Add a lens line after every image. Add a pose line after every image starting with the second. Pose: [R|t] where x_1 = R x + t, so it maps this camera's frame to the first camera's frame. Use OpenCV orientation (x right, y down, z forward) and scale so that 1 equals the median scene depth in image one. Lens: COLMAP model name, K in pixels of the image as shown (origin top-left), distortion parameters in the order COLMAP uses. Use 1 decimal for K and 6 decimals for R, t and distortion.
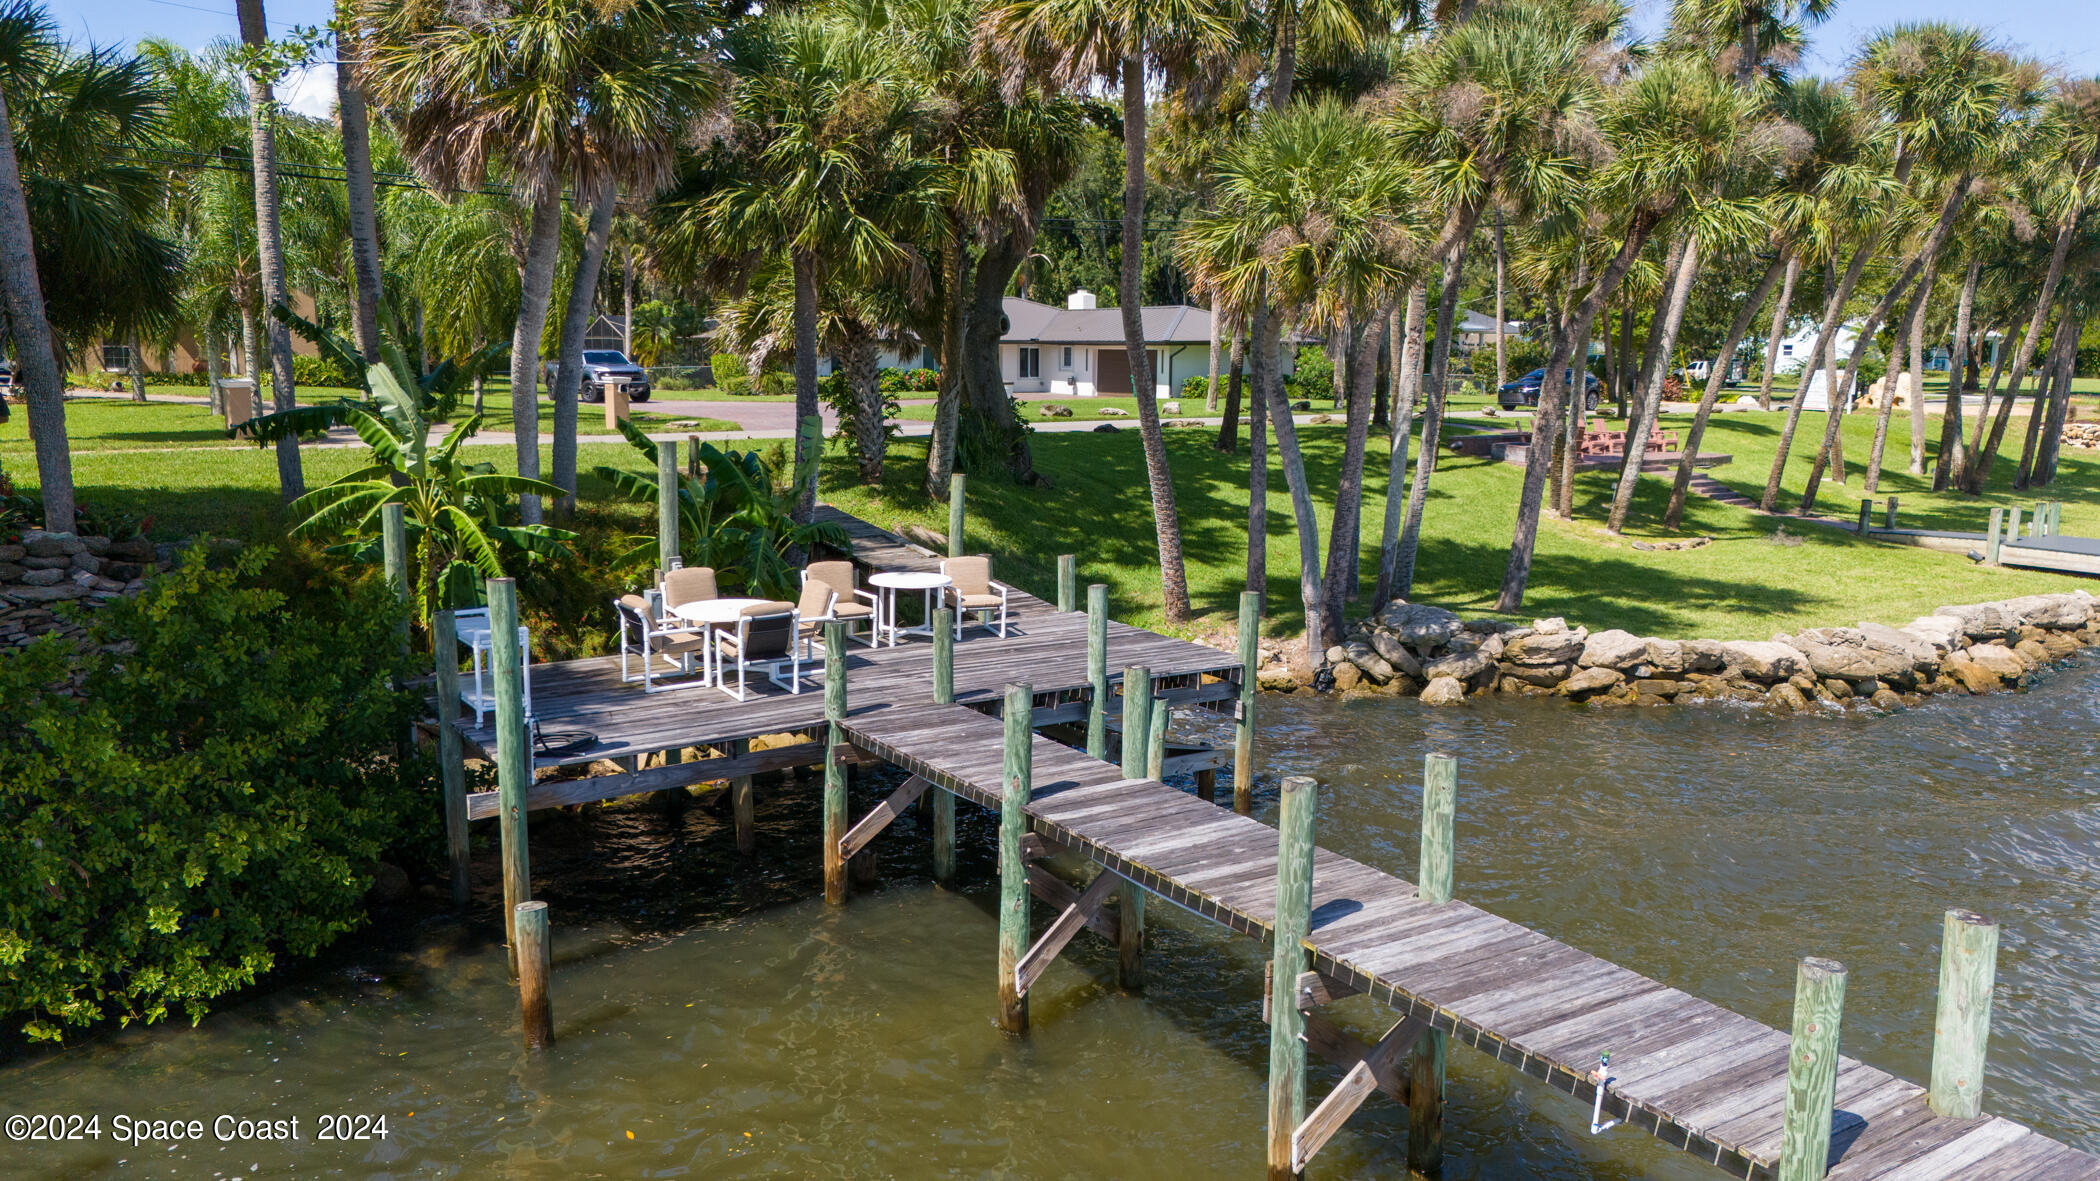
lens RADIAL K [[1561.7, 0, 1042.7], [0, 1561.7, 590.2], [0, 0, 1]] dist [0.099338, -0.097524]
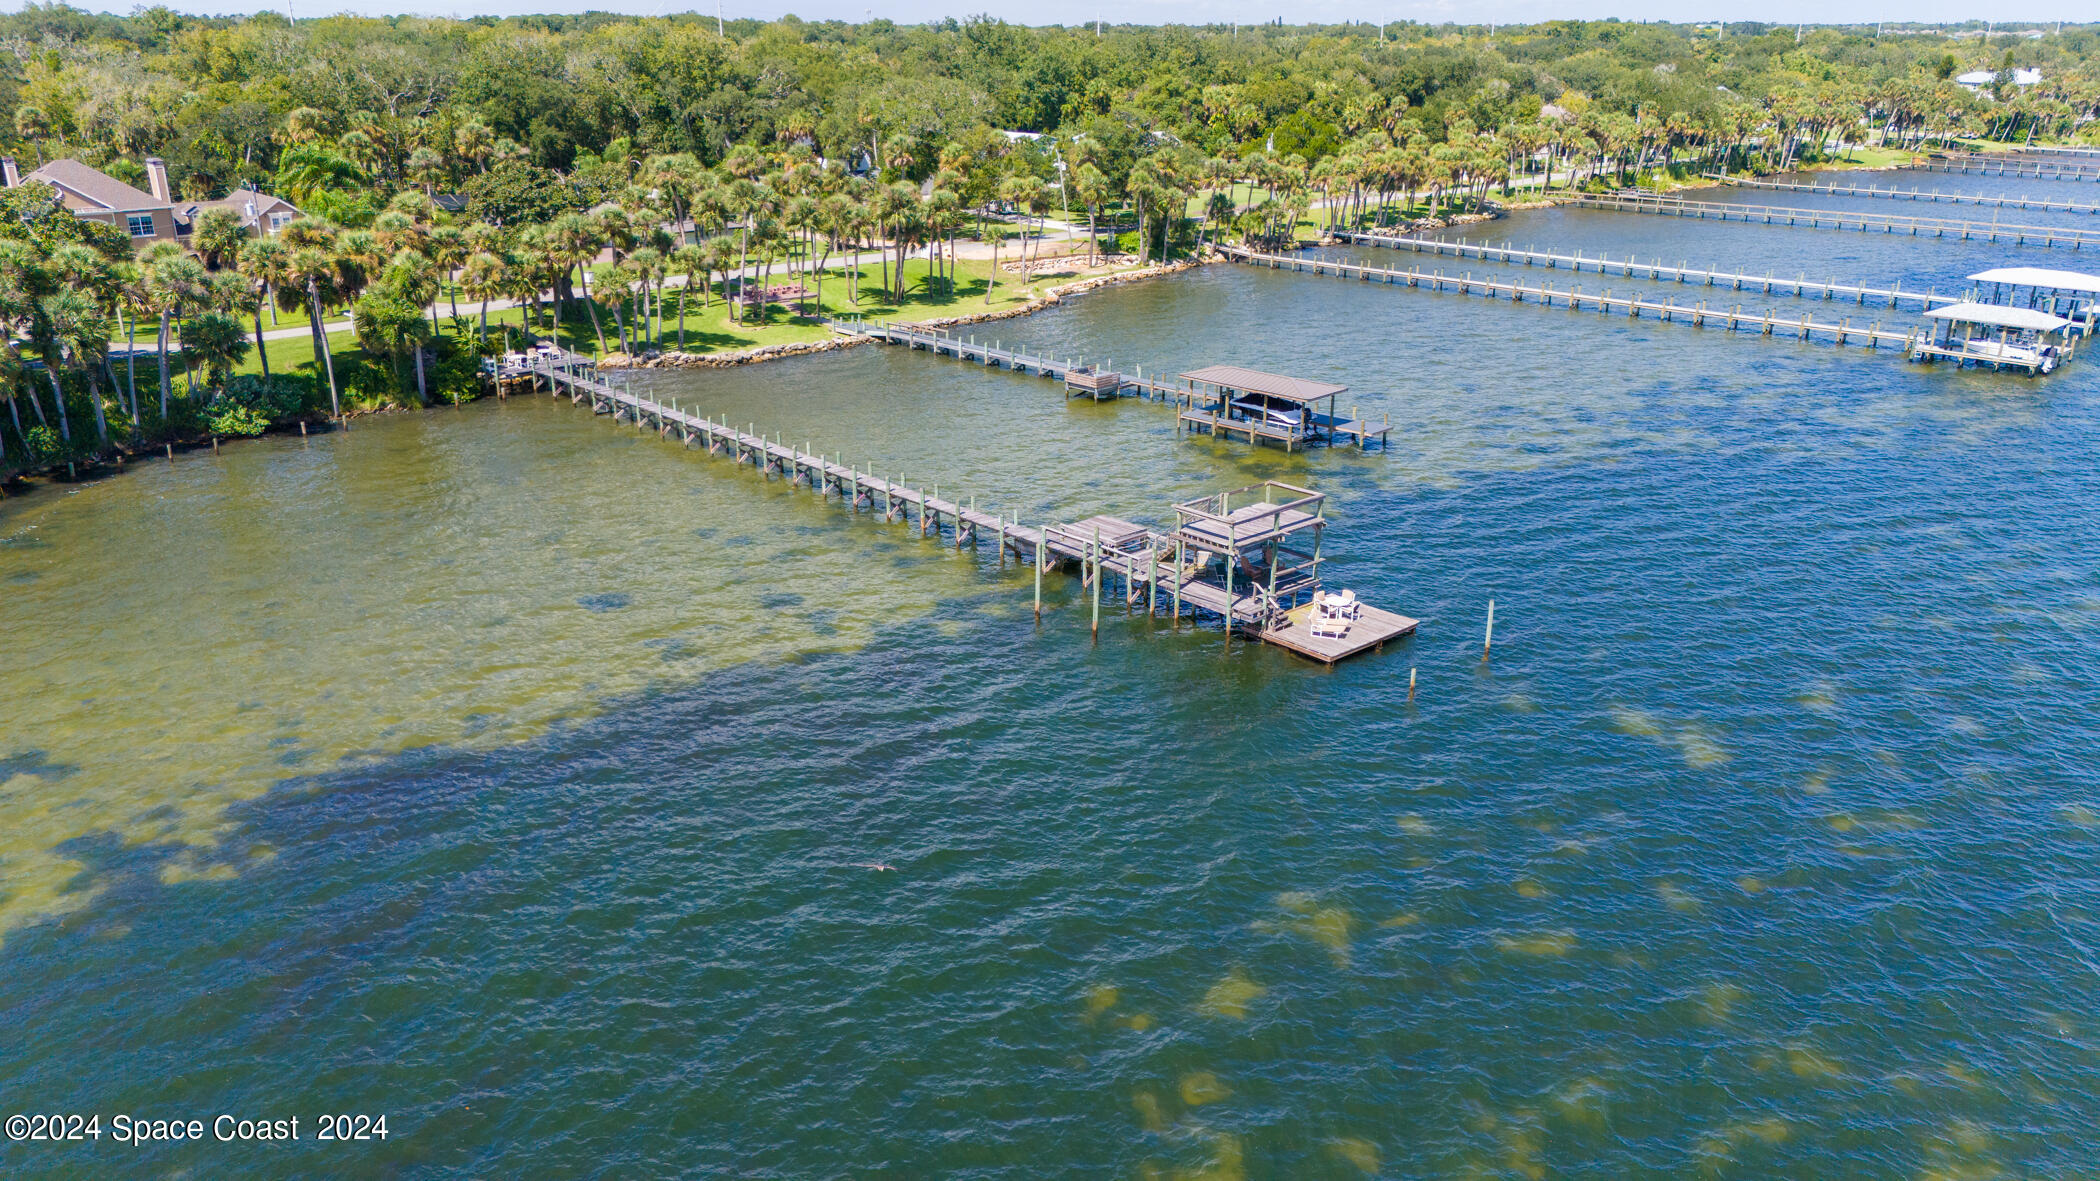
lens RADIAL K [[1561.7, 0, 1042.7], [0, 1561.7, 590.2], [0, 0, 1]] dist [0.099338, -0.097524]
pose [[0.986900, -0.062367, 0.148790, 0.731644], [0.031384, 0.978855, 0.202132, -0.231815], [-0.158250, -0.194815, 0.967990, -4.686527]]
